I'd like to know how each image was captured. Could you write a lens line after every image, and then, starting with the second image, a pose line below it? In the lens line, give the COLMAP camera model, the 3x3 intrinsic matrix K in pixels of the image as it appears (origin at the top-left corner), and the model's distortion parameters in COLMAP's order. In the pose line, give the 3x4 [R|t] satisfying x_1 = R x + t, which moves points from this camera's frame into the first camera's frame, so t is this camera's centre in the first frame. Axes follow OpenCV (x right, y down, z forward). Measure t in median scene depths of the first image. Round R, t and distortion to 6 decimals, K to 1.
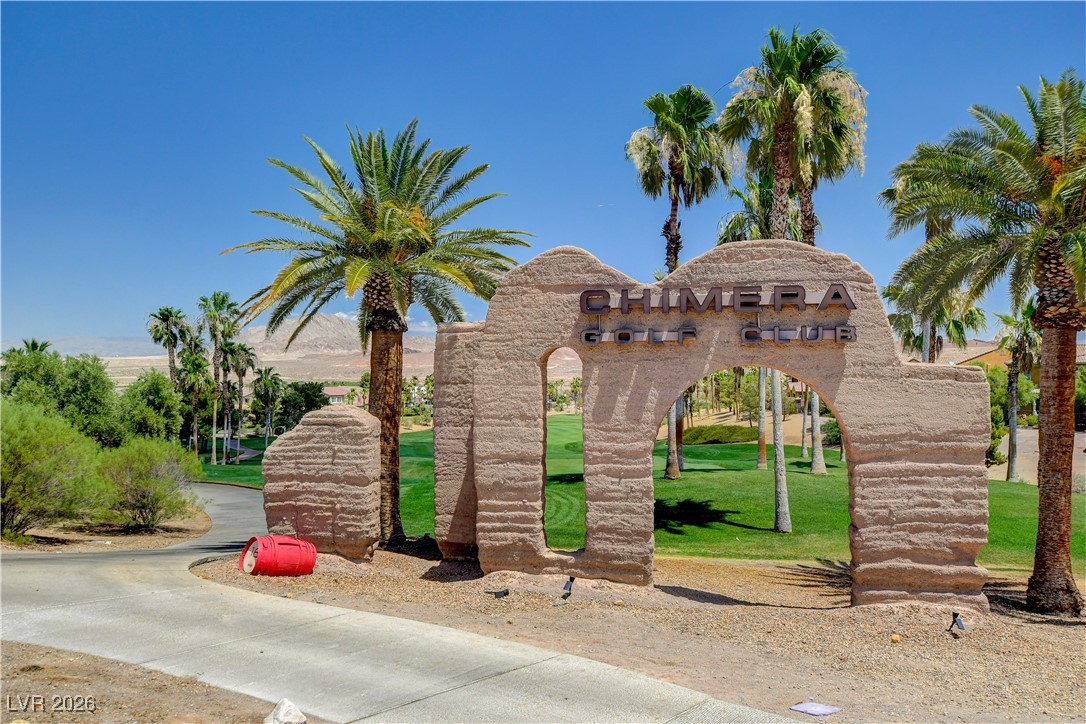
lens RADIAL K [[847.5, 0, 542.3], [0, 847.5, 363.6], [0, 0, 1]] dist [0.004382, 0.006631]
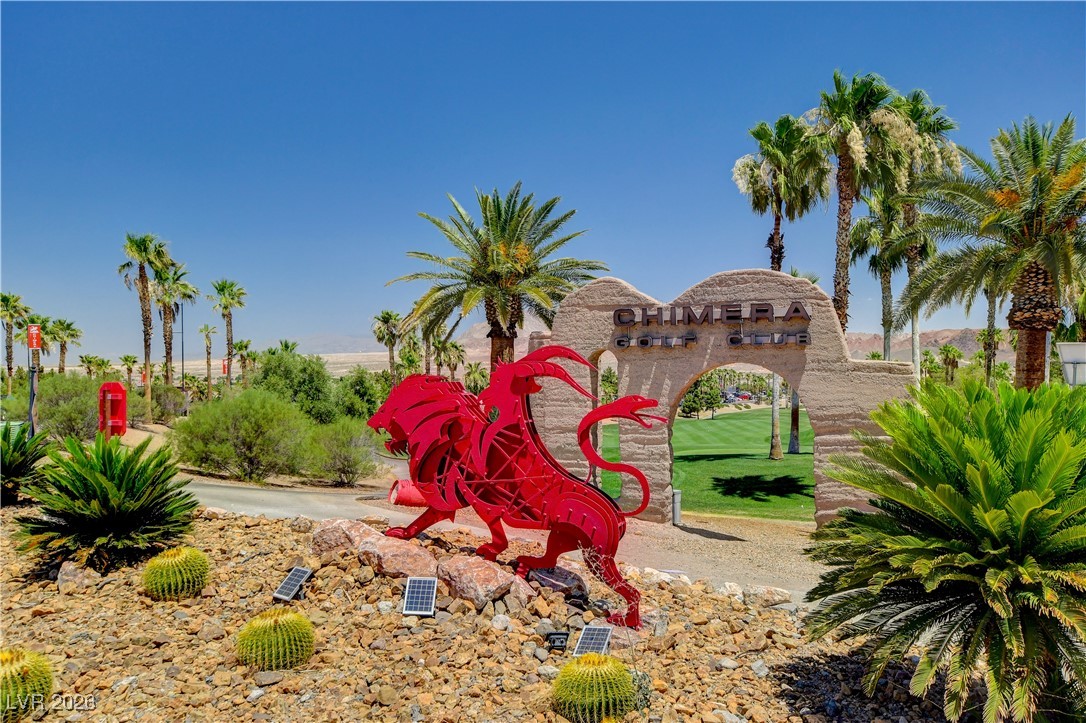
lens RADIAL K [[799.2, 0, 543.5], [0, 799.2, 362.2], [0, 0, 1]] dist [-0.008300, 0.002524]
pose [[0.973973, -0.006107, -0.226583, 0.172764], [0.007338, 0.999963, 0.004591, -0.004796], [0.226547, -0.006134, 0.973981, -0.230588]]
